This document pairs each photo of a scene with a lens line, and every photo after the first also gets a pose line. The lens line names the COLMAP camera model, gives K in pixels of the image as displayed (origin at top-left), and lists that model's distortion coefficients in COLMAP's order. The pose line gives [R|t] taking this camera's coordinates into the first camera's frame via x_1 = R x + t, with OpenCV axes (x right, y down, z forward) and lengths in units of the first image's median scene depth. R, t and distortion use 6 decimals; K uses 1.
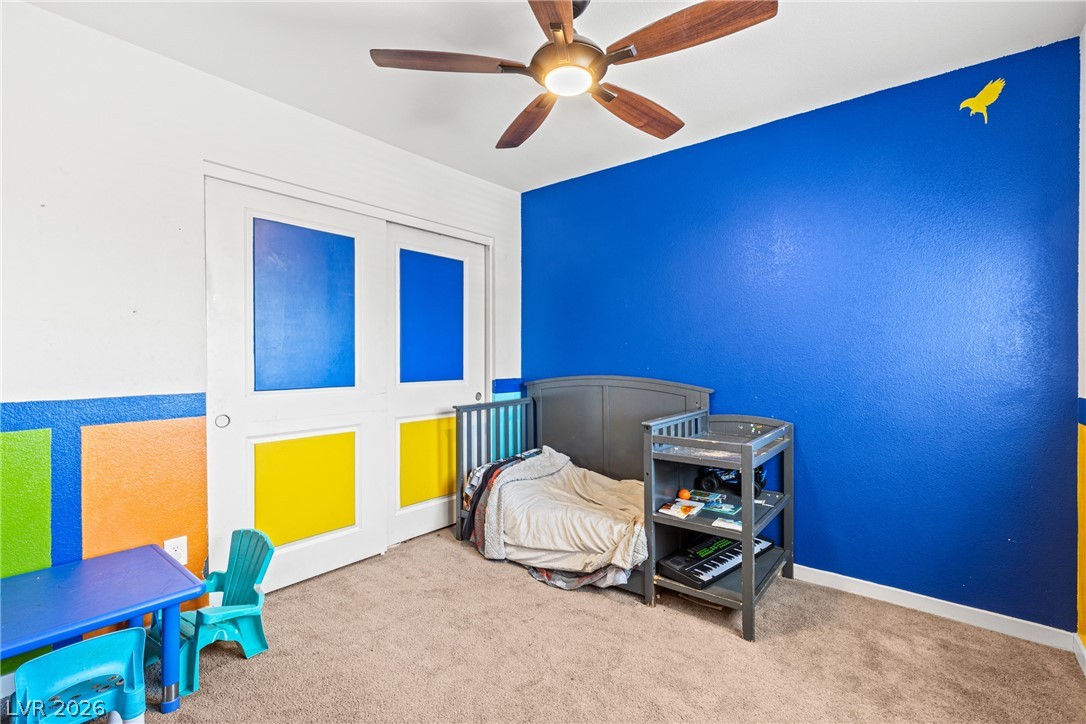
lens RADIAL K [[489.9, 0, 545.6], [0, 489.9, 360.6], [0, 0, 1]] dist [0.000768, -0.000180]
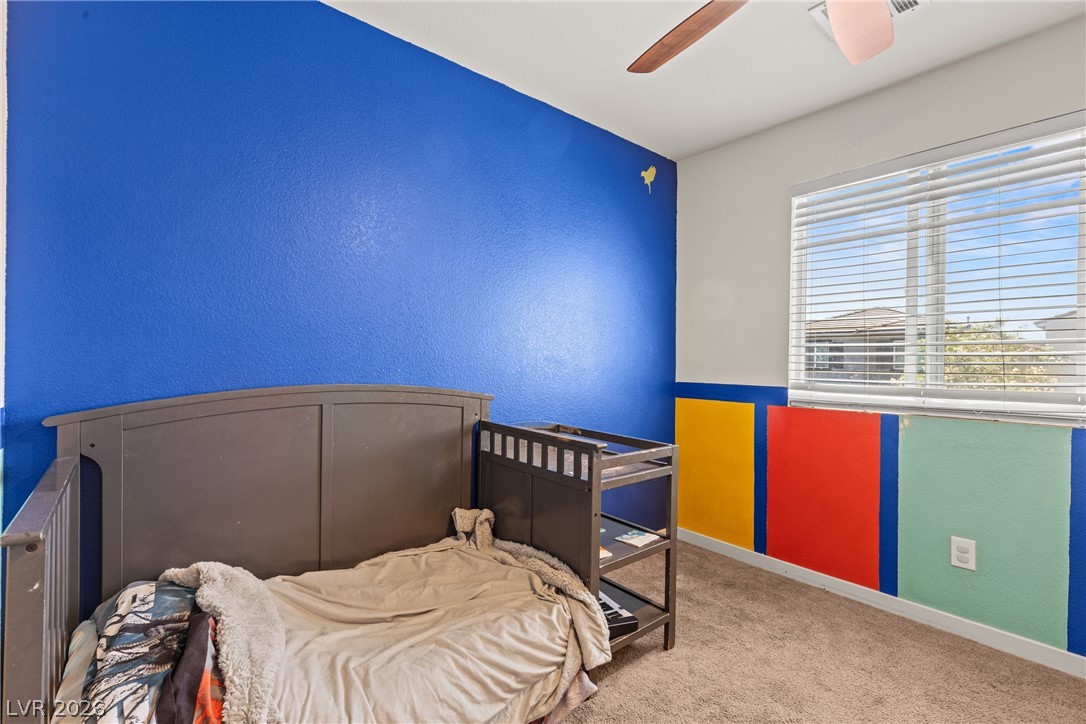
lens RADIAL K [[489.9, 0, 543.5], [0, 489.9, 362.0], [0, 0, 1]] dist [0.000768, -0.000180]
pose [[0.196796, -0.000265, 0.980444, -0.437093], [0.000376, 1.000000, 0.000195, 0.005550], [-0.980444, 0.000331, 0.196796, 0.793197]]
